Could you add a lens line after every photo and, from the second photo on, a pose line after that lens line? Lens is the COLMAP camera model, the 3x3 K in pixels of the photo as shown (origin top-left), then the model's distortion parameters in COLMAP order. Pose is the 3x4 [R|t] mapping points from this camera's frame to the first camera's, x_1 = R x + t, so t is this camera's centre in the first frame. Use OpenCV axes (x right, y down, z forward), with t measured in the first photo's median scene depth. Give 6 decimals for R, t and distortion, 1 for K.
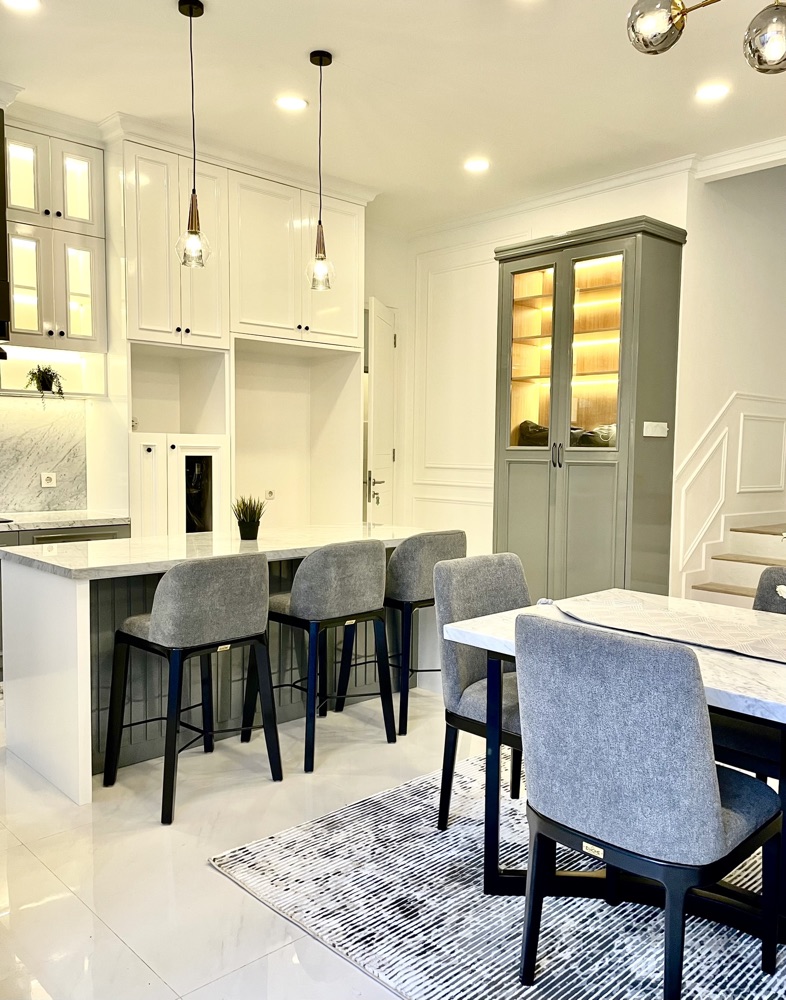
lens RADIAL K [[831.3, 0, 409.9], [0, 831.3, 509.8], [0, 0, 1]] dist [0.077796, -0.085109]
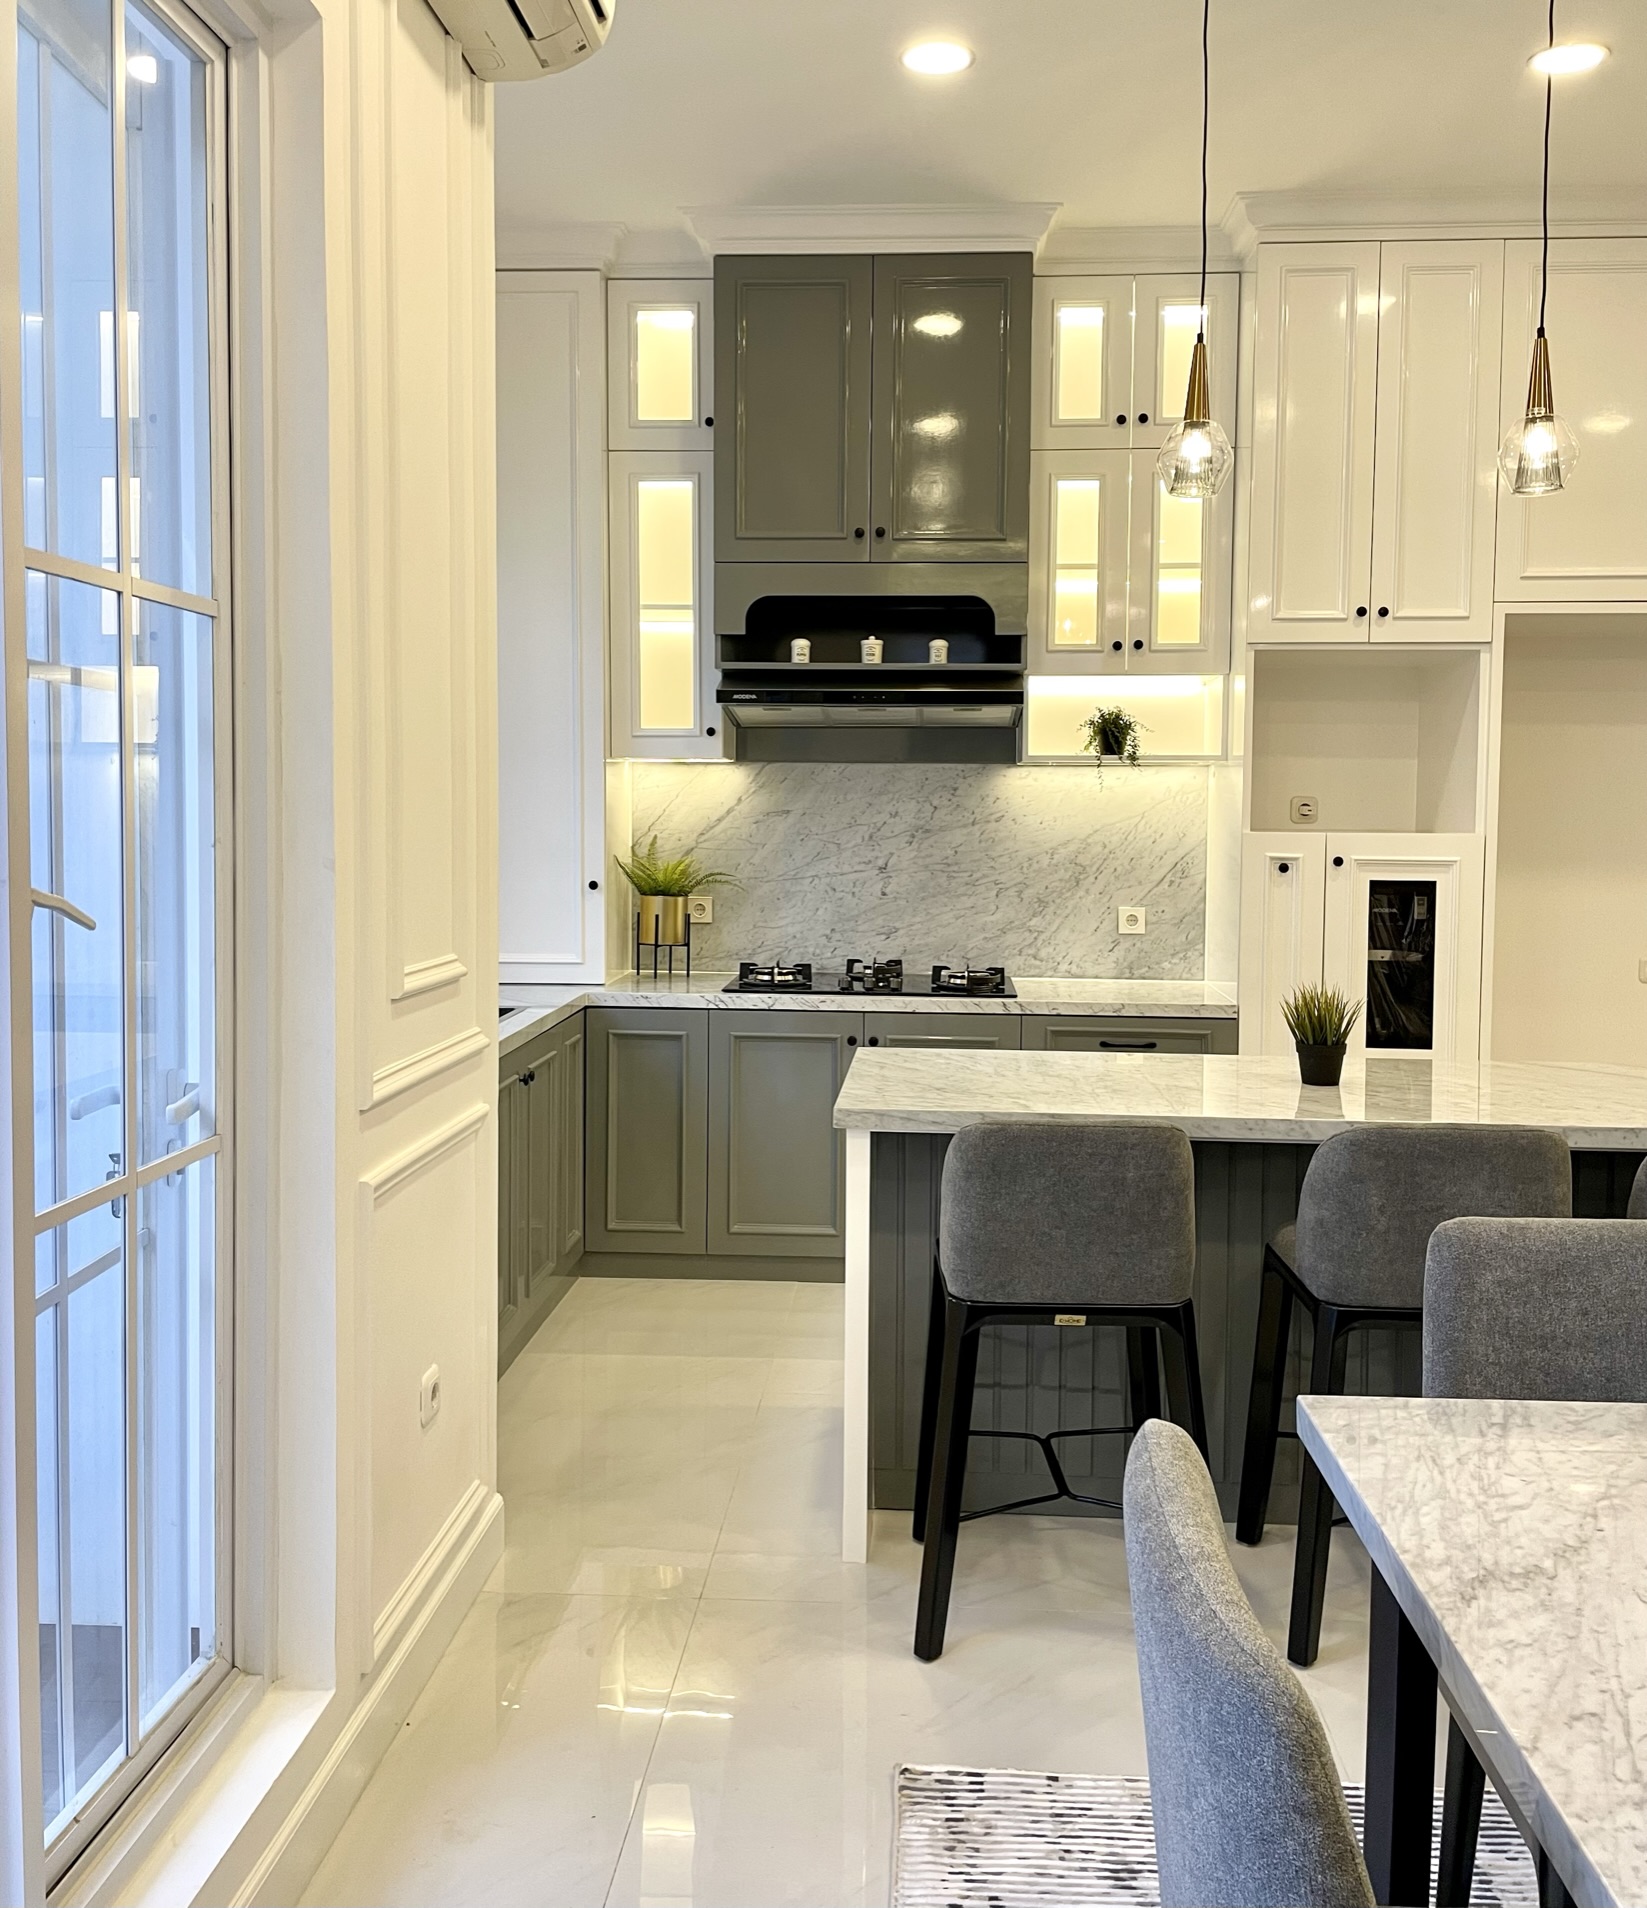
lens RADIAL K [[1657.4, 0, 831.9], [0, 1657.4, 892.0], [0, 0, 1]] dist [0.070275, -0.054460]
pose [[0.673734, 0.029604, -0.738381, 0.225991], [-0.056048, 0.998366, -0.011113, -0.033267], [0.736845, 0.048872, 0.674293, 0.168669]]
